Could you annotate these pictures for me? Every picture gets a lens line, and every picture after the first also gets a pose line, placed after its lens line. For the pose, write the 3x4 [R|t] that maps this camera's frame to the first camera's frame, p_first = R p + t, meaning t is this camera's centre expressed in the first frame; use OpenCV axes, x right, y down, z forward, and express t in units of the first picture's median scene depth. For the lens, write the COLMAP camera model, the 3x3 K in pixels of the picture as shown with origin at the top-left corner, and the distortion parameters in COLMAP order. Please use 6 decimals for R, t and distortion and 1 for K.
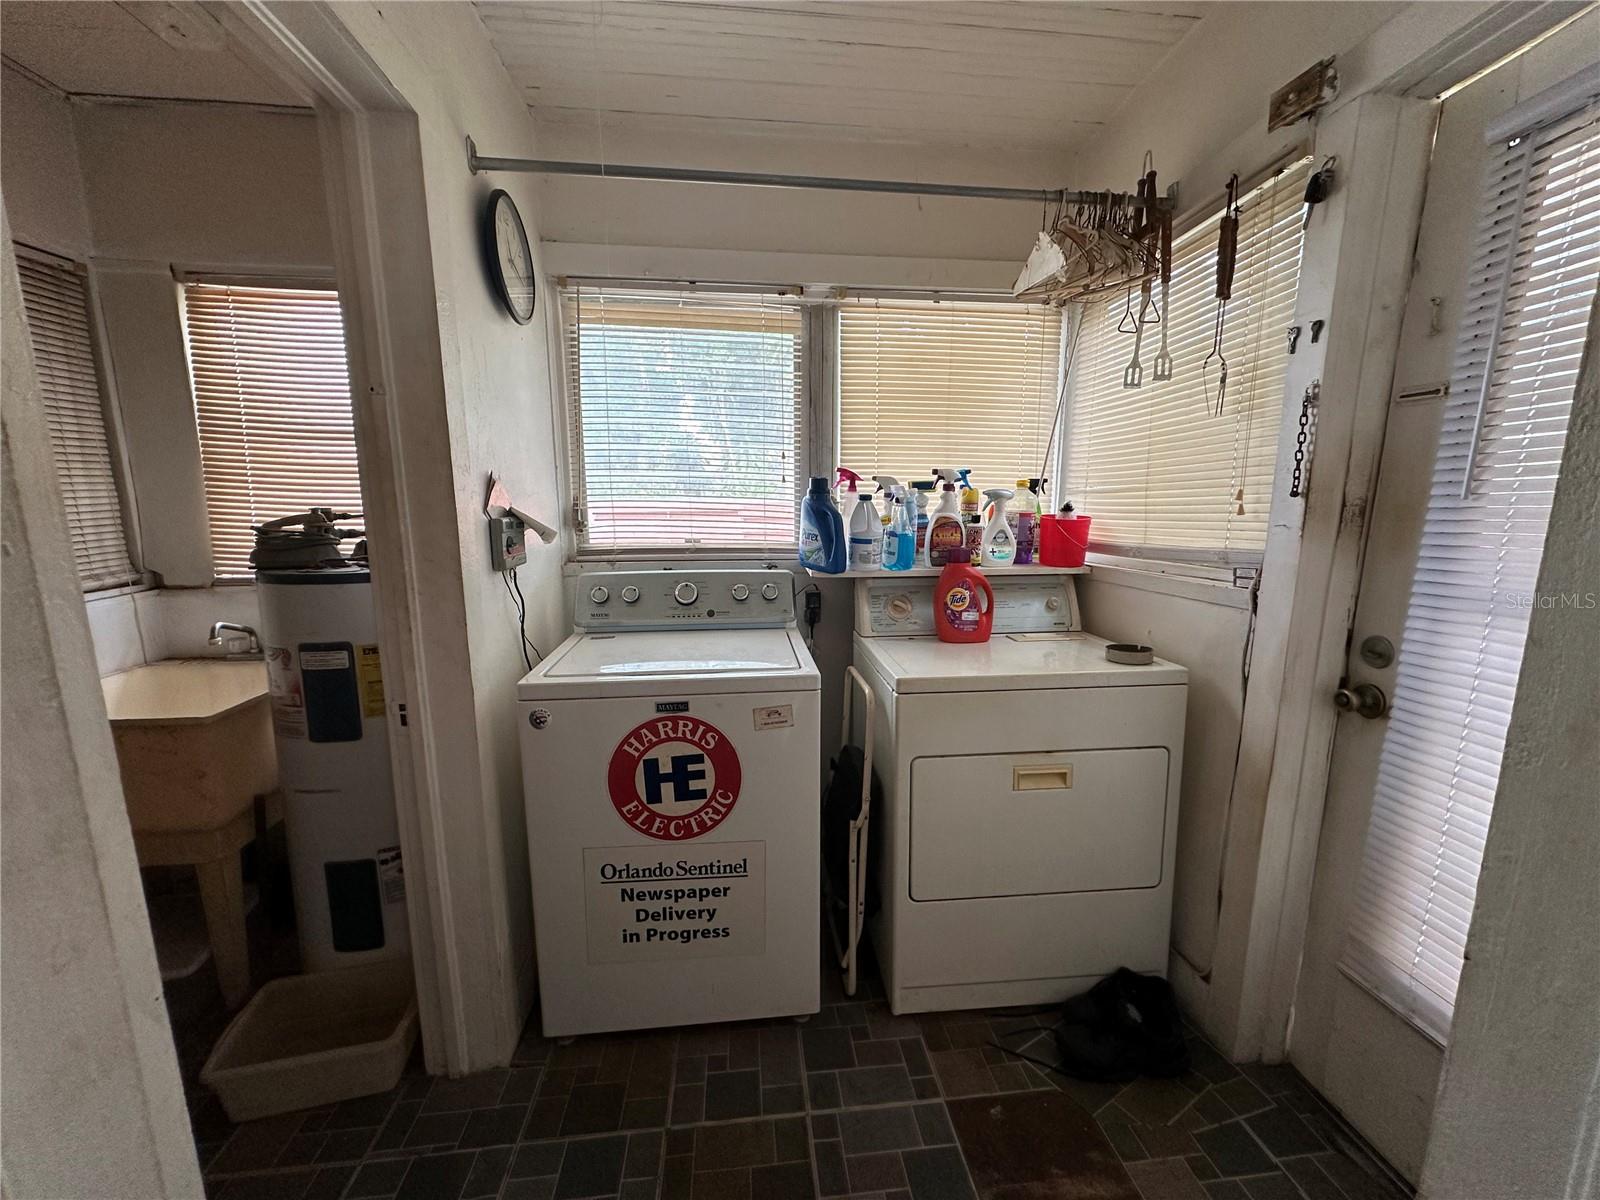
lens RADIAL K [[639.0, 0, 804.5], [0, 639.0, 597.3], [0, 0, 1]] dist [-0.003221, 0.001171]
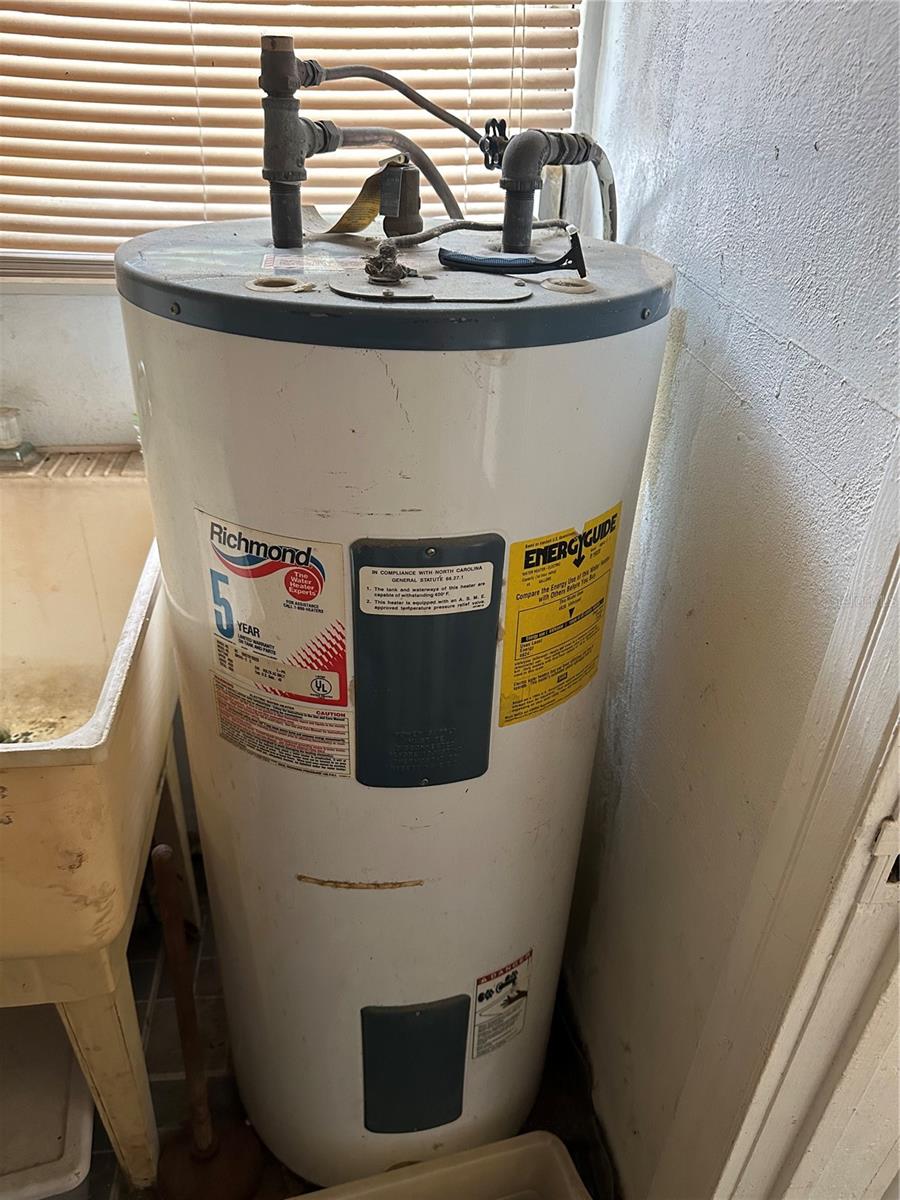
lens RADIAL K [[877.4, 0, 447.5], [0, 877.4, 602.9], [0, 0, 1]] dist [0.037746, -0.015258]
pose [[0.999247, 0.029529, 0.025185, -0.682835], [-0.036974, 0.921571, 0.386446, -0.061988], [-0.011798, -0.387086, 0.921968, 0.529015]]
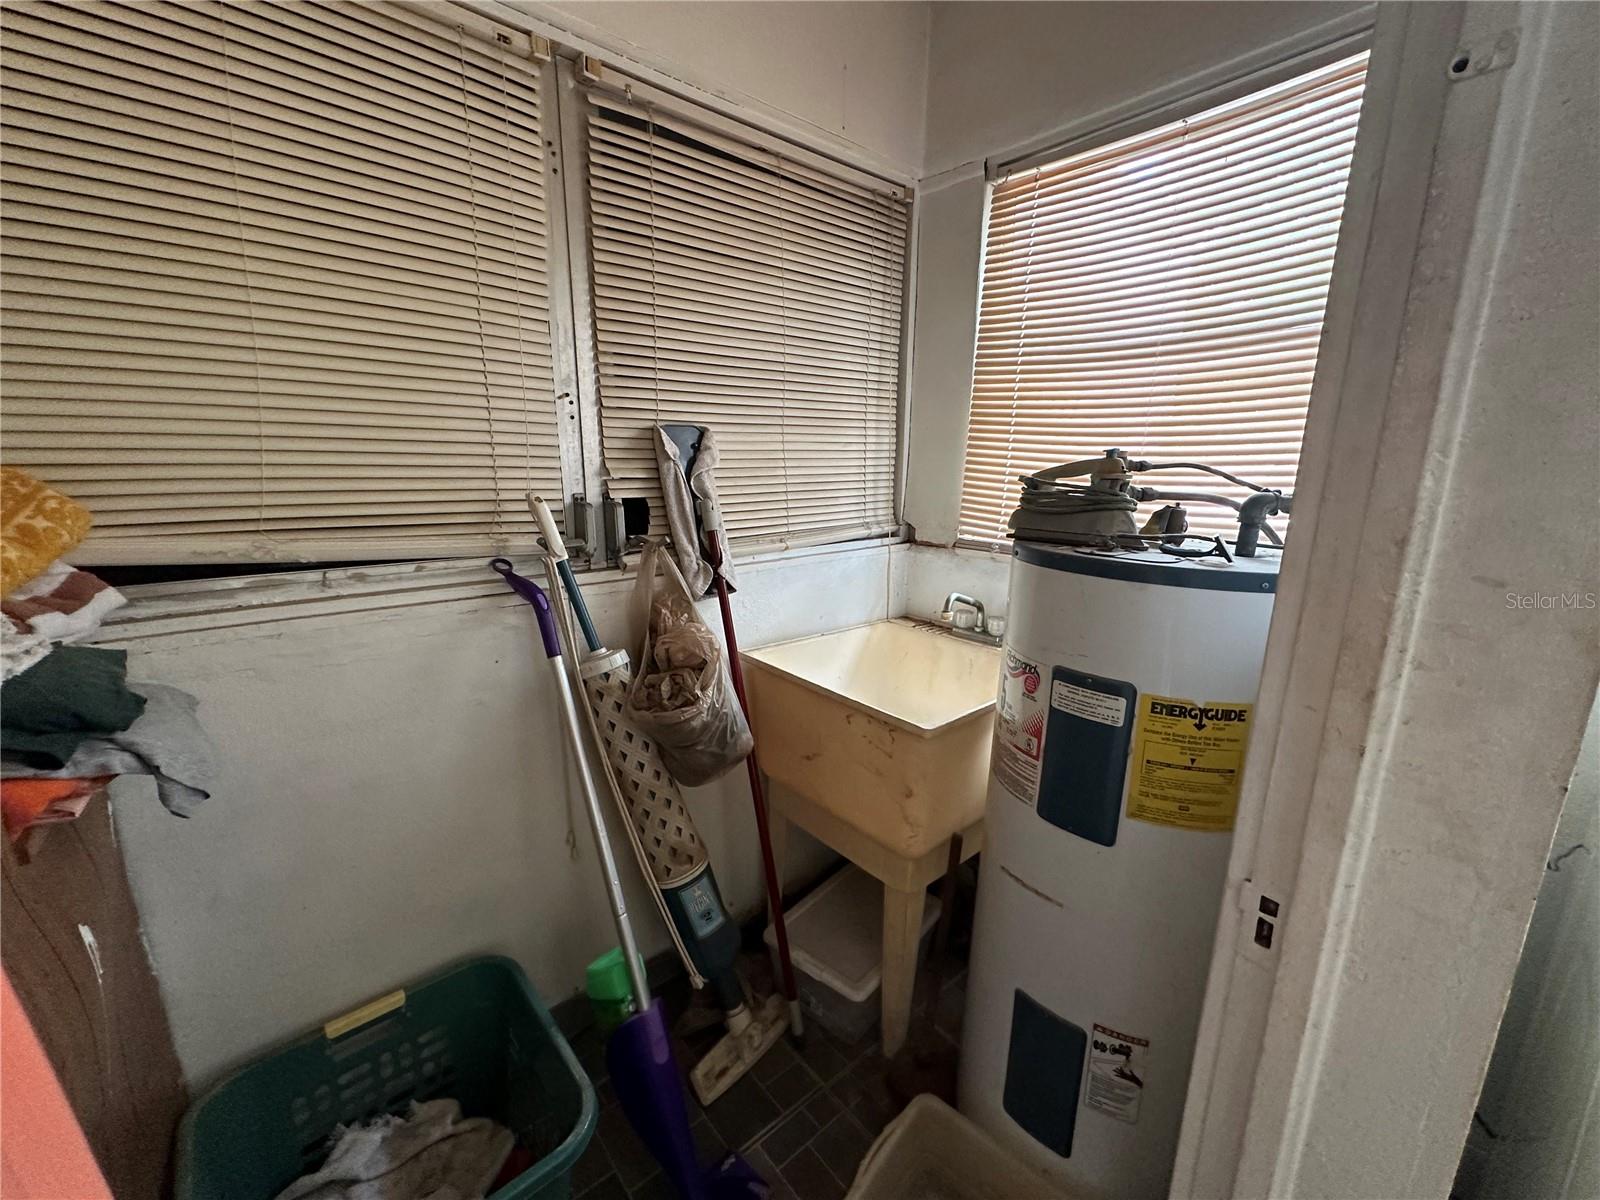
lens RADIAL K [[639.0, 0, 799.7], [0, 639.0, 600.1], [0, 0, 1]] dist [-0.003221, 0.001171]
pose [[0.567894, 0.186601, -0.801671, -0.402031], [-0.148459, 0.981211, 0.123225, -0.027226], [0.809602, 0.049037, 0.584927, 0.386877]]
